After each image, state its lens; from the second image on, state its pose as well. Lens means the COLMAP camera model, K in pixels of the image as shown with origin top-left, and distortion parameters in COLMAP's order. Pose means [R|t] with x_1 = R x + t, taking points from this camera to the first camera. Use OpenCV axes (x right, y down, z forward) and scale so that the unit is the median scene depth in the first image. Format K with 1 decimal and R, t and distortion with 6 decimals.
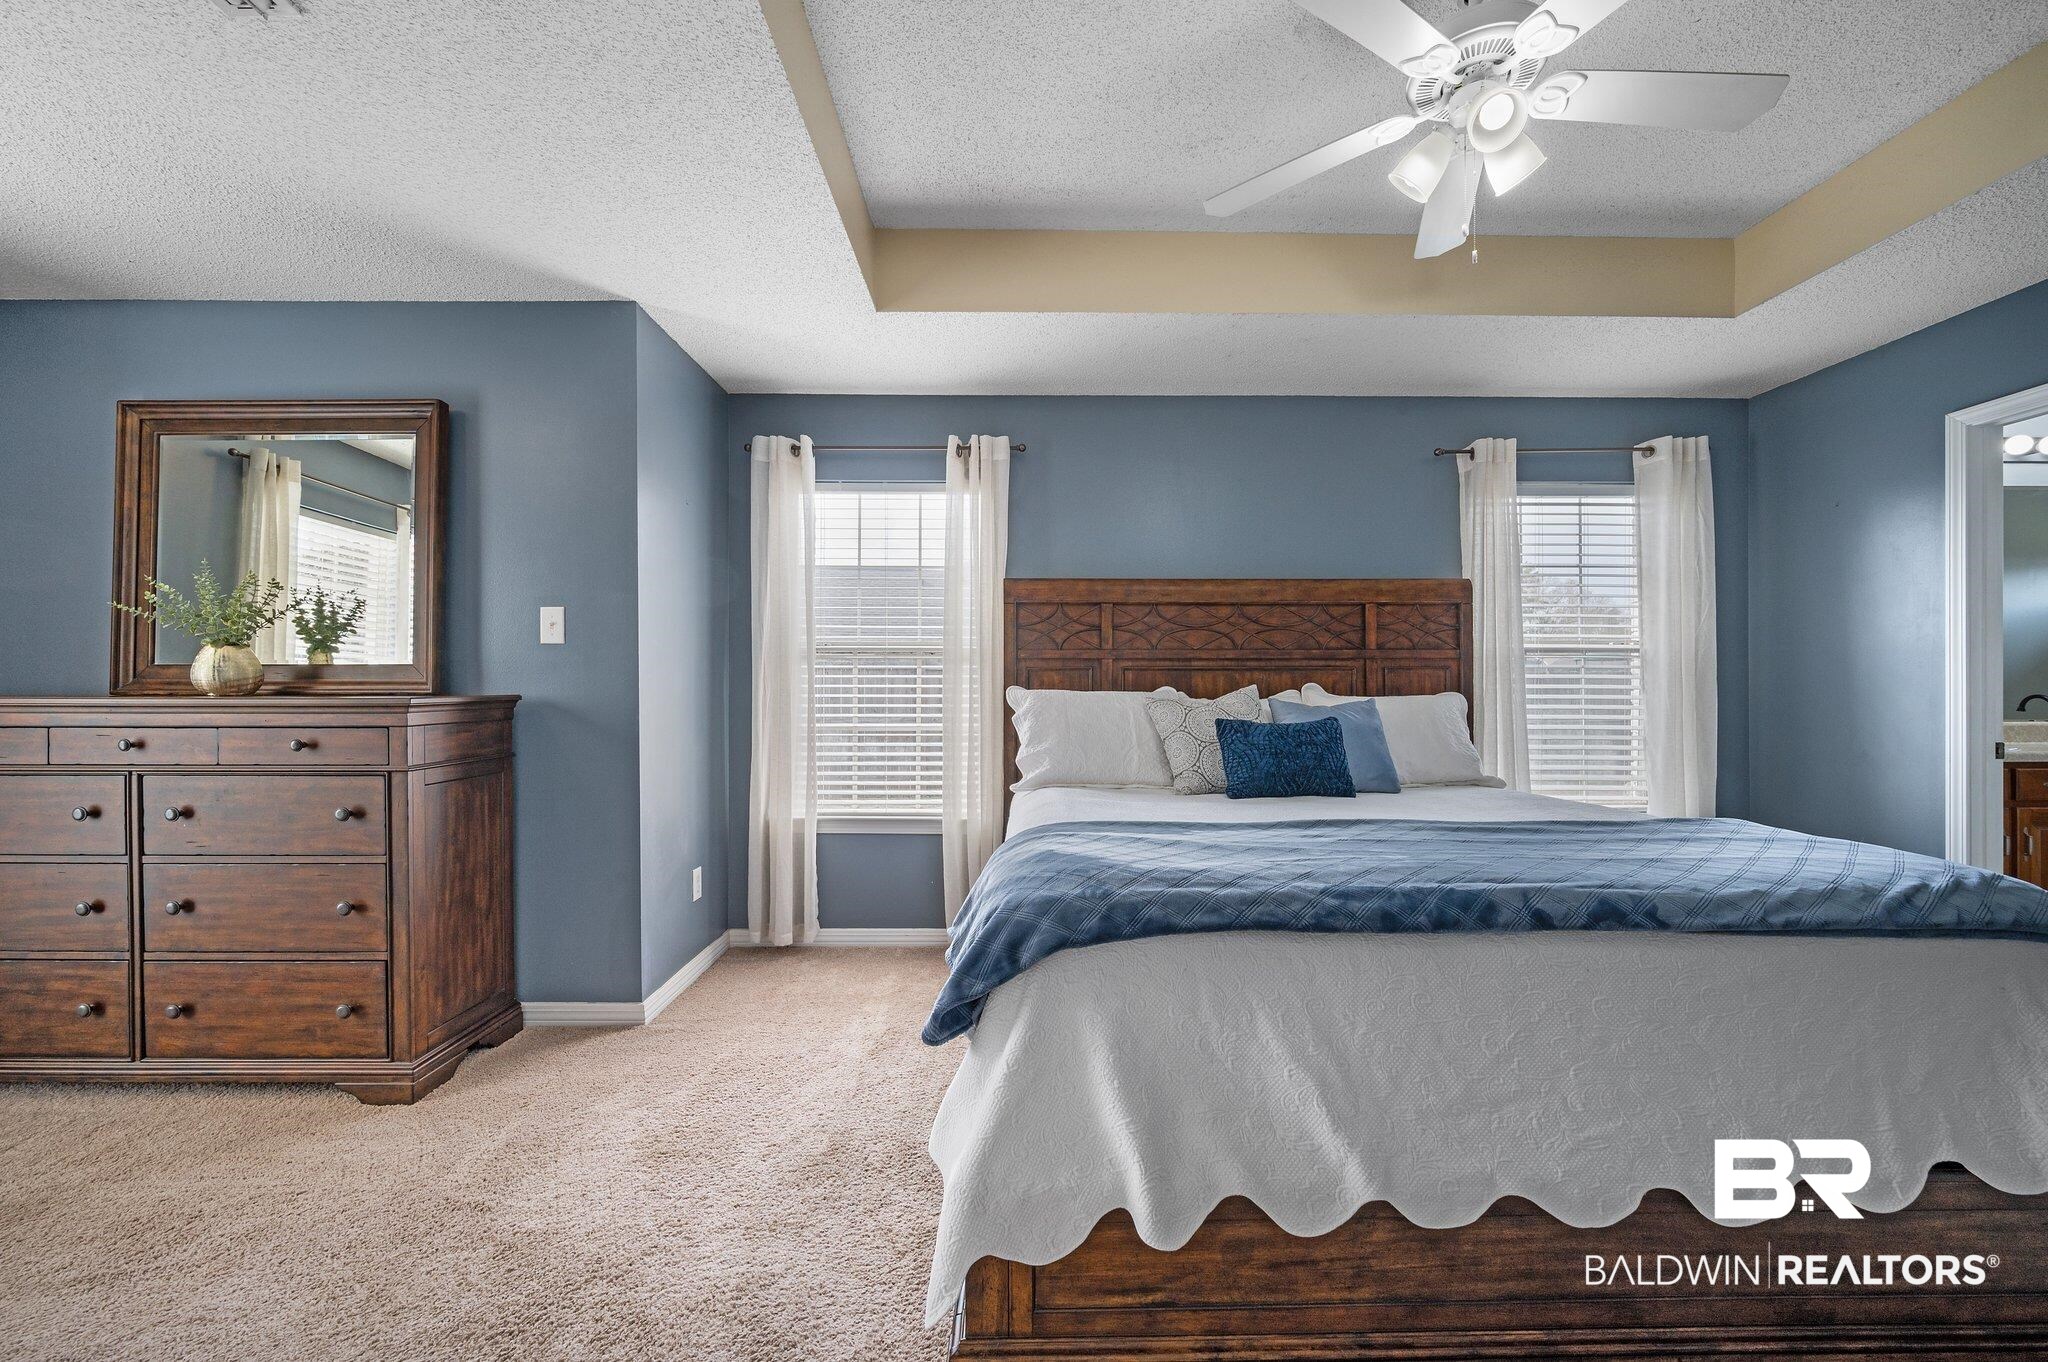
lens RADIAL K [[802.9, 0, 1030.0], [0, 802.9, 692.2], [0, 0, 1]] dist [-0.003195, -0.000482]
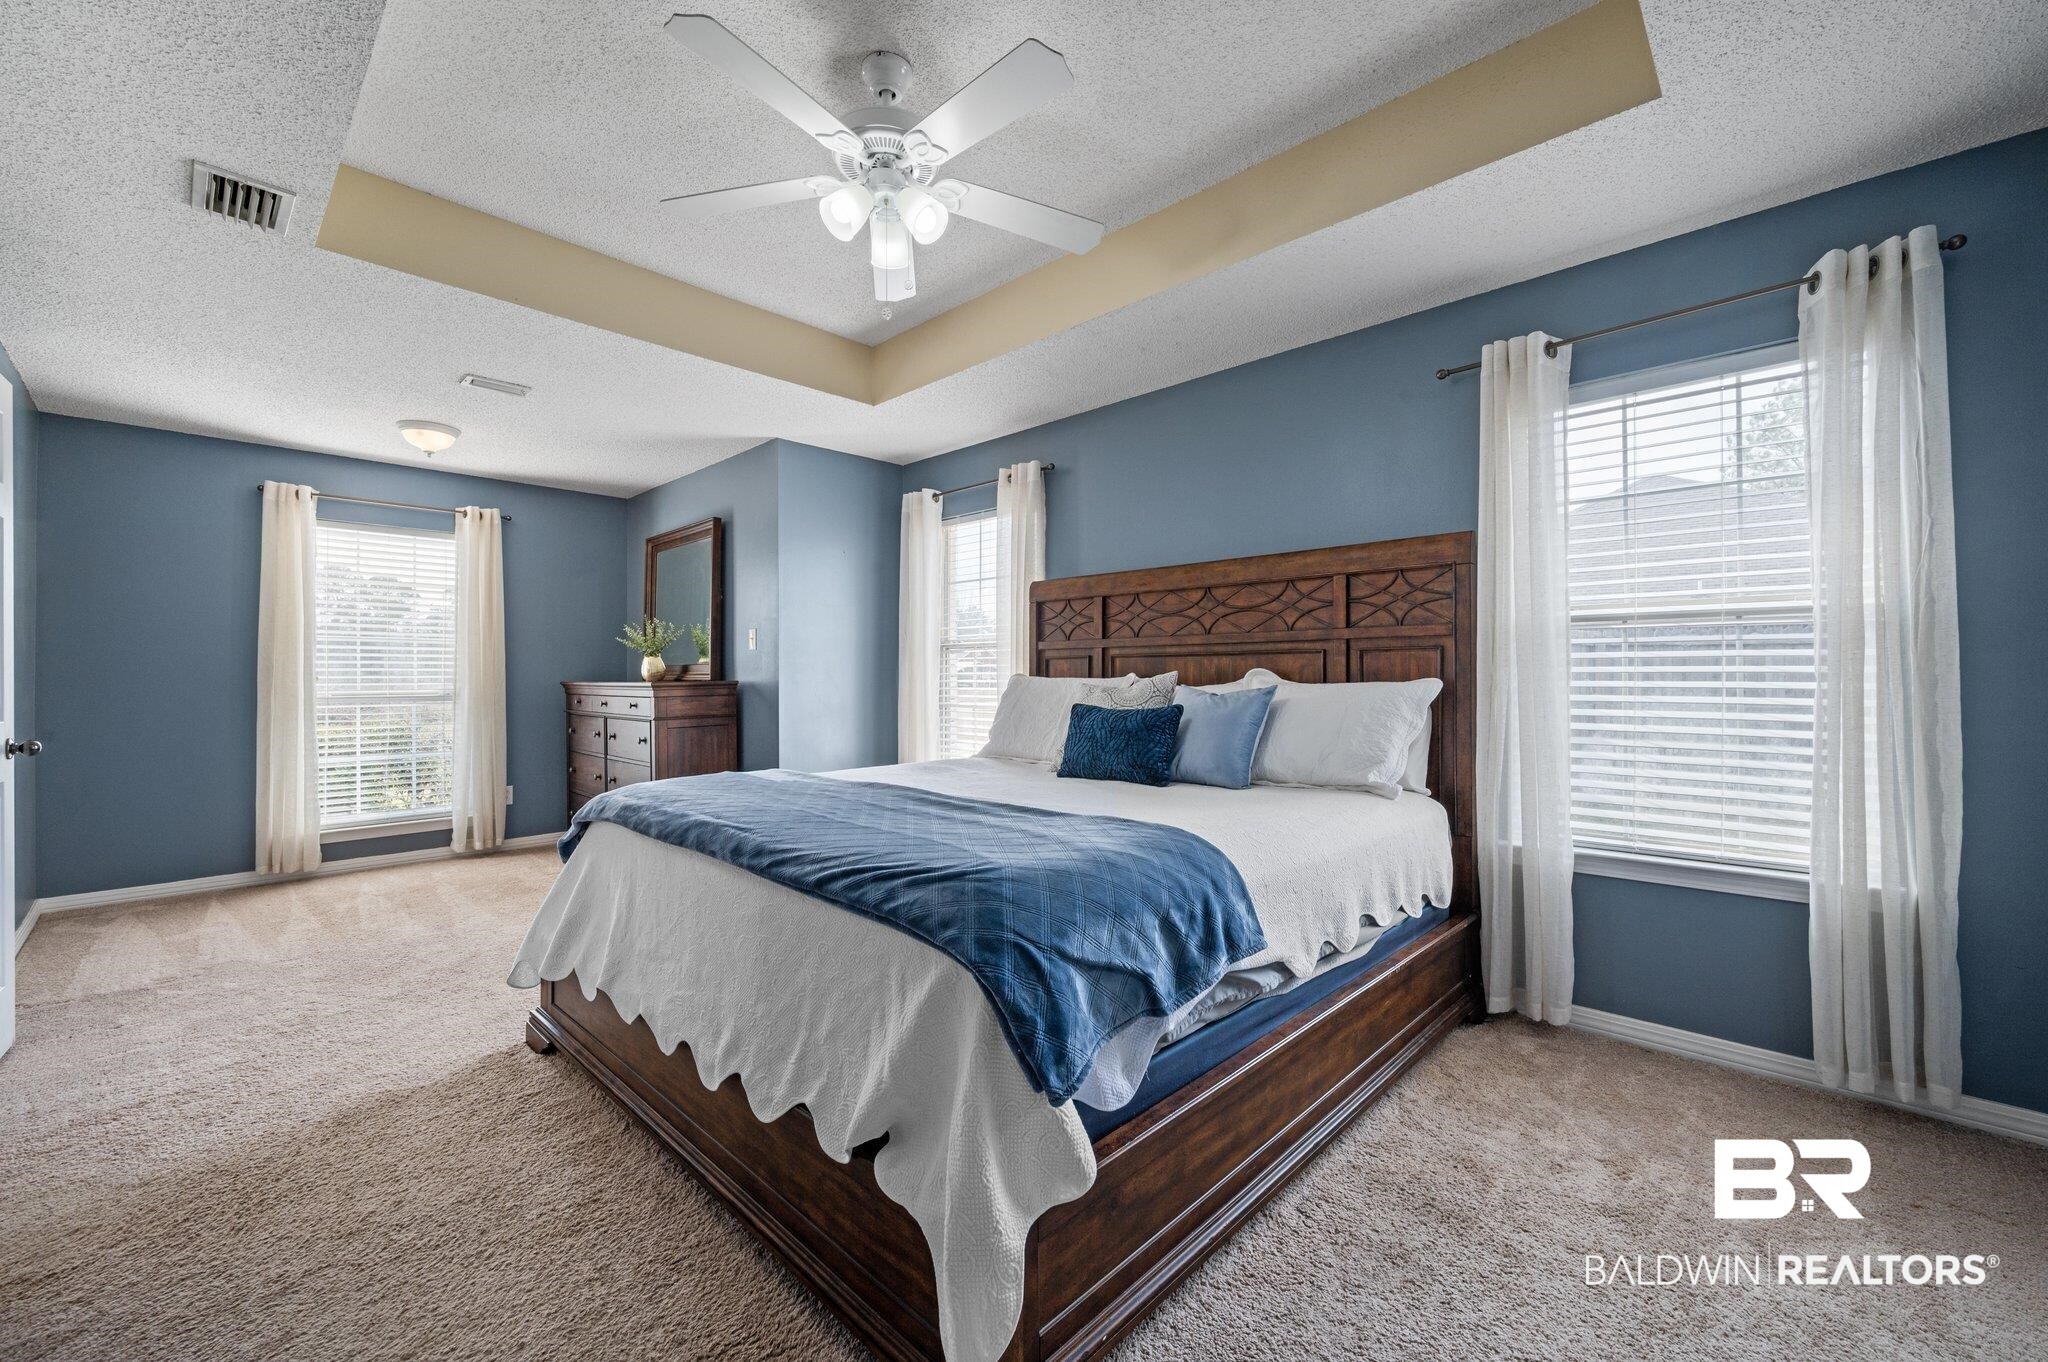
lens RADIAL K [[802.9, 0, 1029.1], [0, 802.9, 677.0], [0, 0, 1]] dist [-0.003195, -0.000482]
pose [[0.718320, -0.001226, -0.695712, 0.787149], [0.003757, 0.999991, 0.002117, -0.004346], [0.695702, -0.004135, 0.718318, 0.150134]]
